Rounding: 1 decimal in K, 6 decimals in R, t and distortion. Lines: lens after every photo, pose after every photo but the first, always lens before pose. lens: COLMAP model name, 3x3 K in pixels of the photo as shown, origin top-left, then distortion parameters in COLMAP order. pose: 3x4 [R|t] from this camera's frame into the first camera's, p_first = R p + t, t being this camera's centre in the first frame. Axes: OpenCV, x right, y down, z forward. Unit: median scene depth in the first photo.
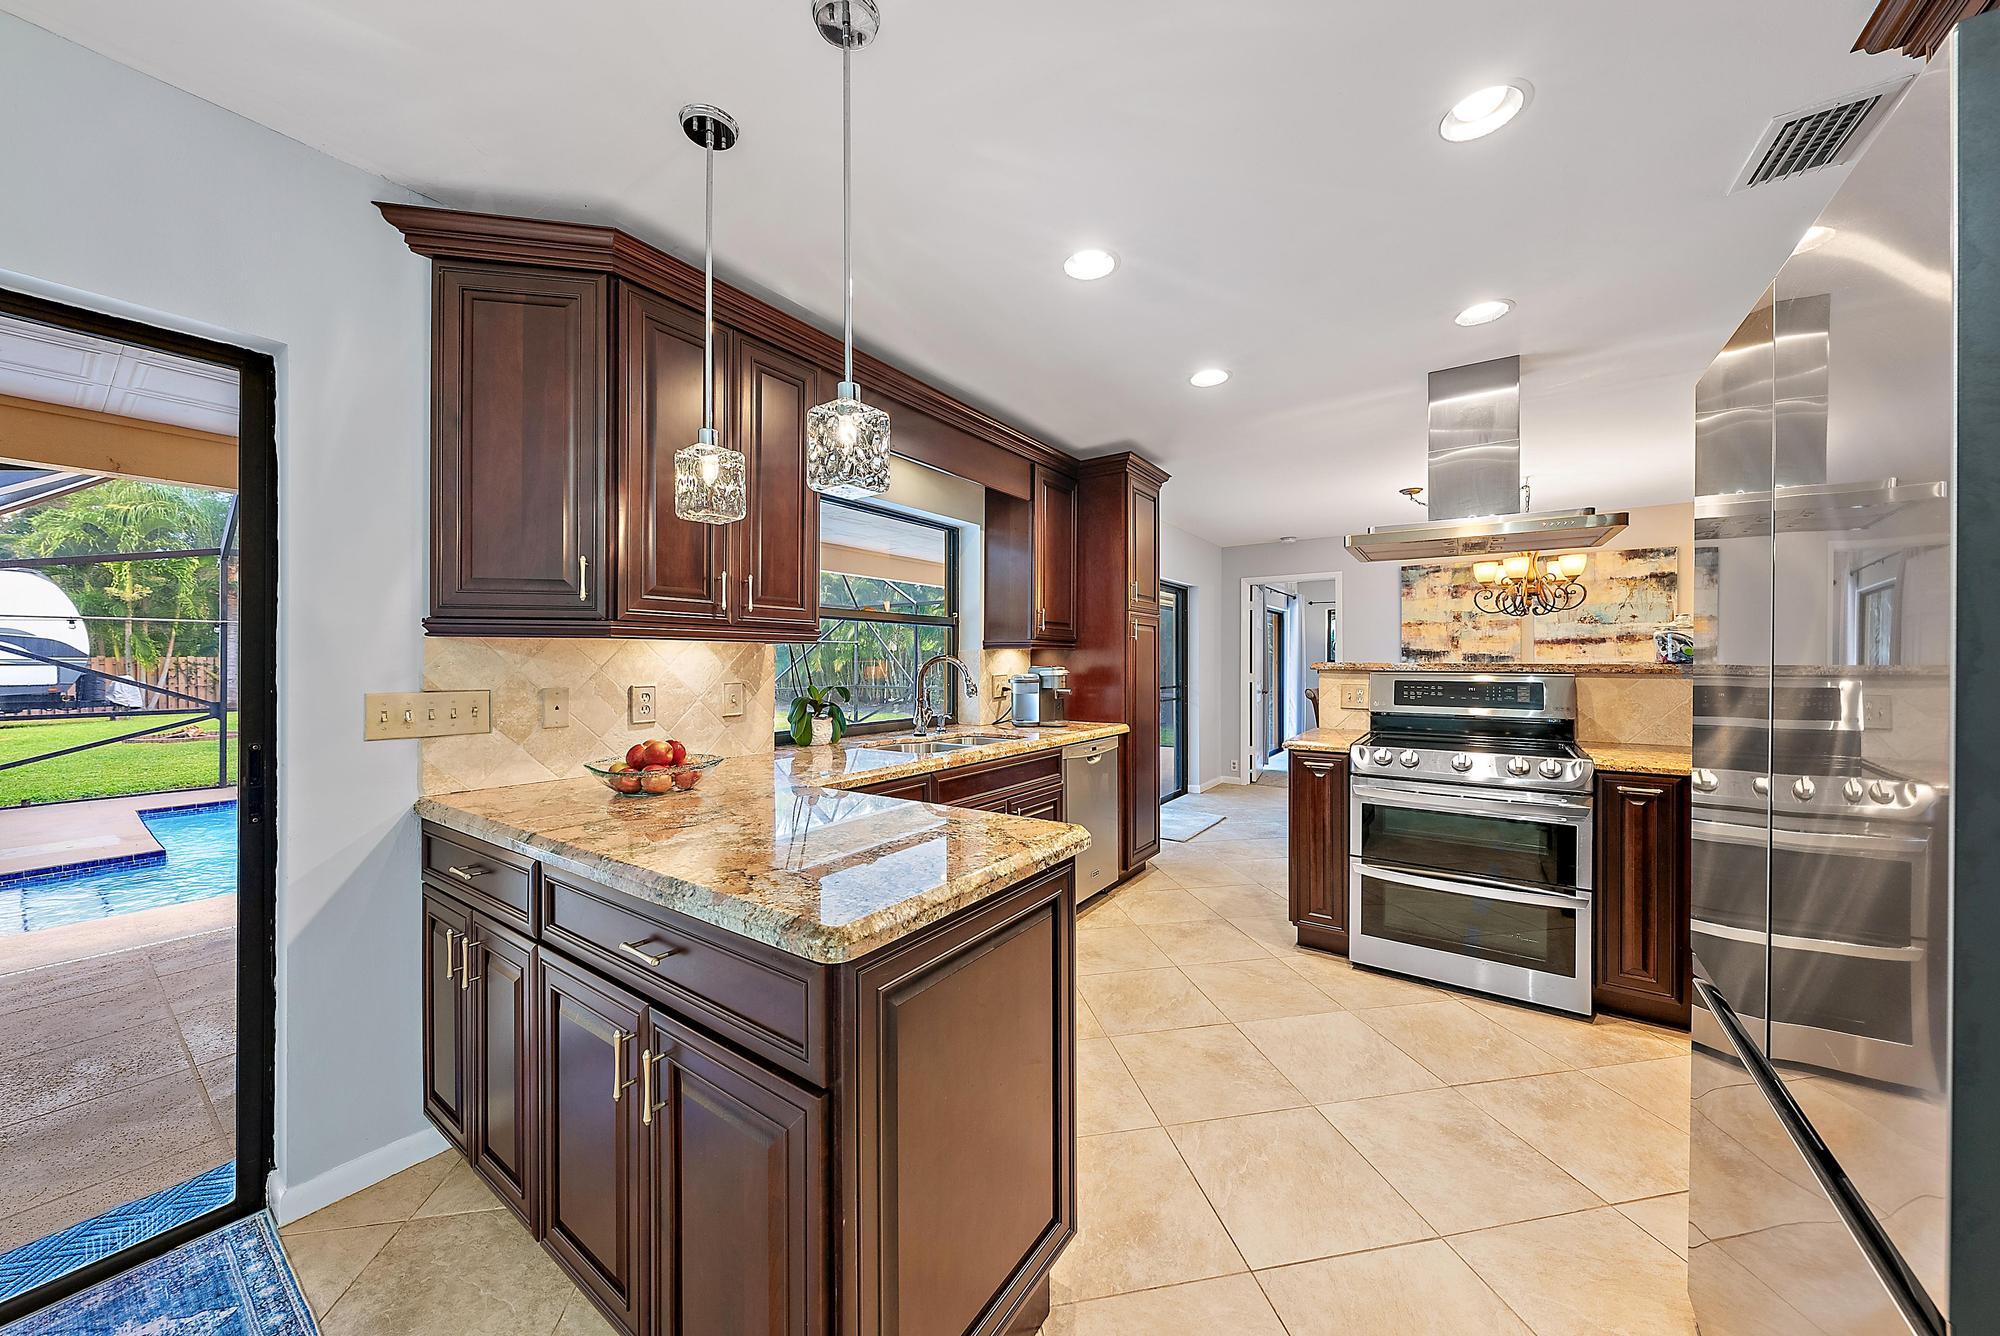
lens RADIAL K [[683.5, 0, 995.7], [0, 683.5, 659.7], [0, 0, 1]] dist [-0.000712, -0.000091]
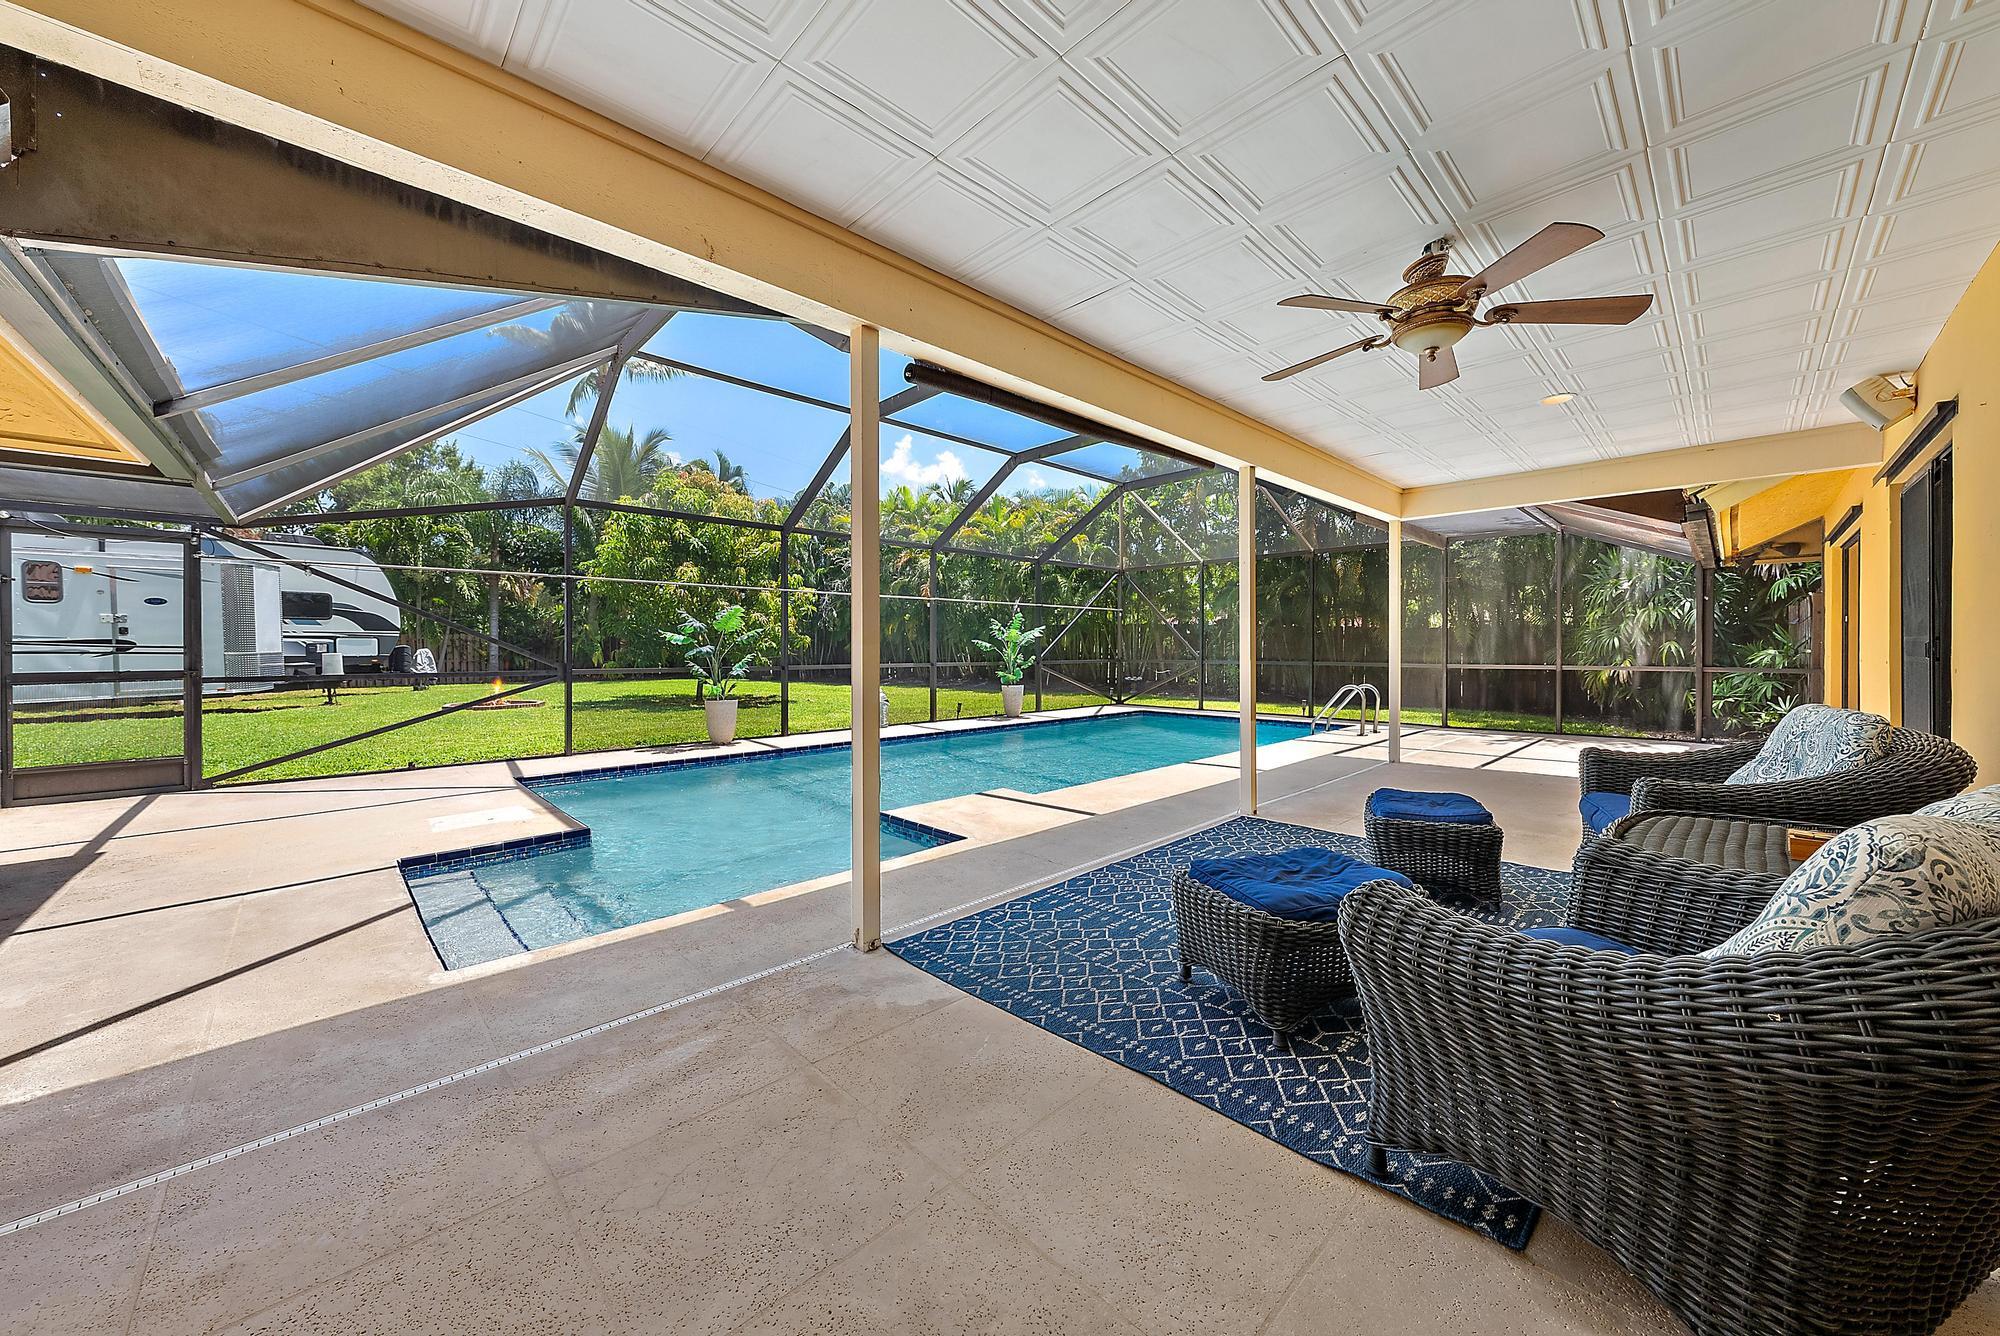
lens RADIAL K [[708.3, 0, 1001.0], [0, 708.3, 647.5], [0, 0, 1]] dist [0.001518, 0.000130]
pose [[0.982287, 0.001948, -0.187374, -1.555909], [-0.001635, 0.999997, 0.001825, 0.153864], [0.187377, -0.001486, 0.982287, 0.676544]]
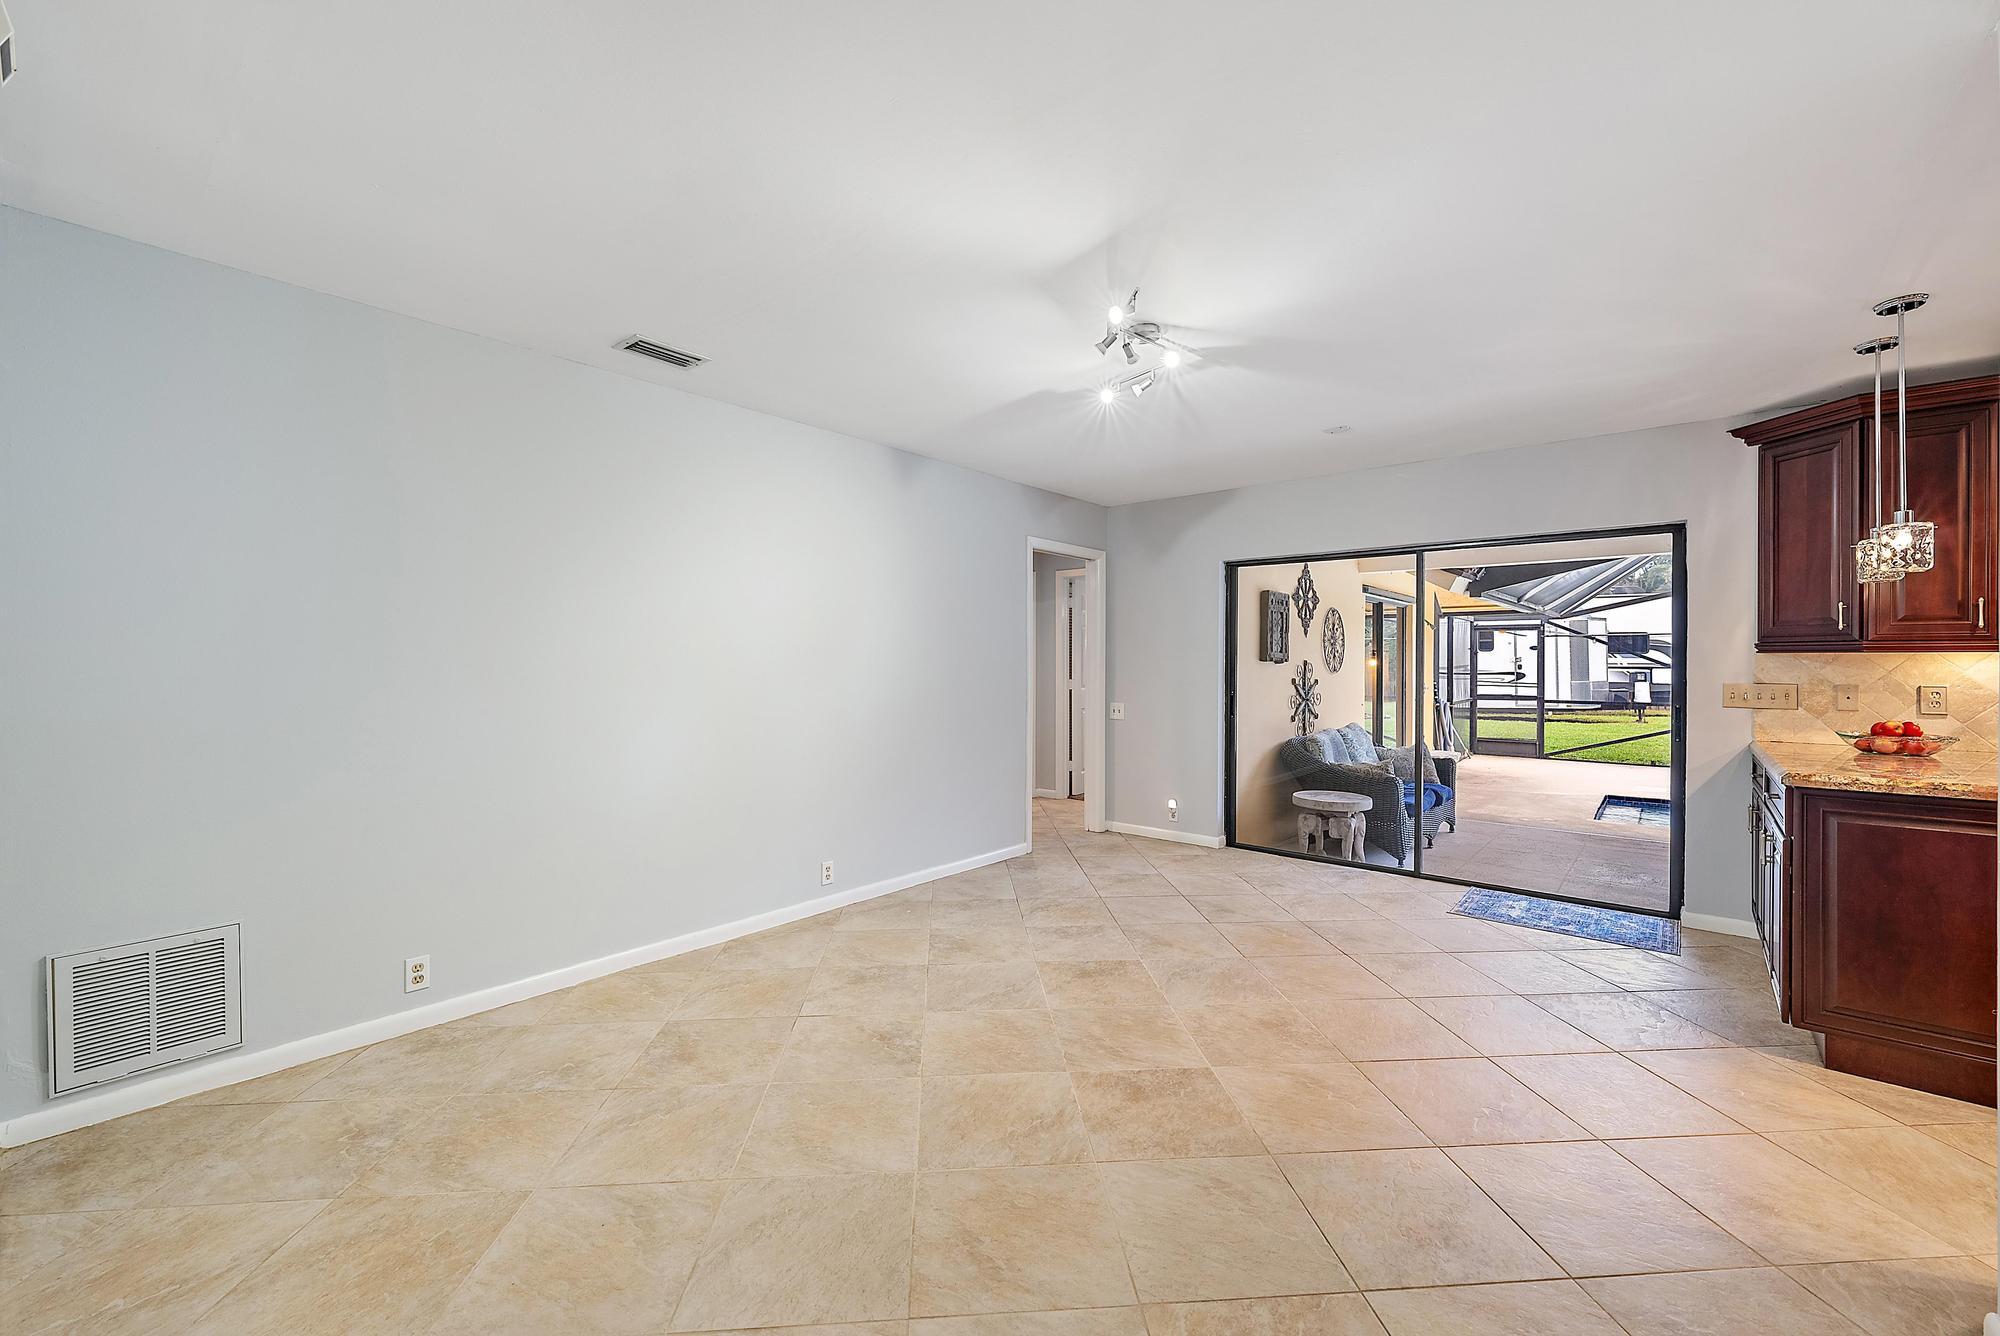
lens RADIAL K [[816.4, 0, 1001.9], [0, 816.4, 663.7], [0, 0, 1]] dist [0.001532, 0.000255]
pose [[-0.083485, 0.001715, -0.996508, 1.460091], [-0.001114, 0.999998, 0.001814, -0.007309], [0.996508, 0.001262, -0.083482, -0.798606]]
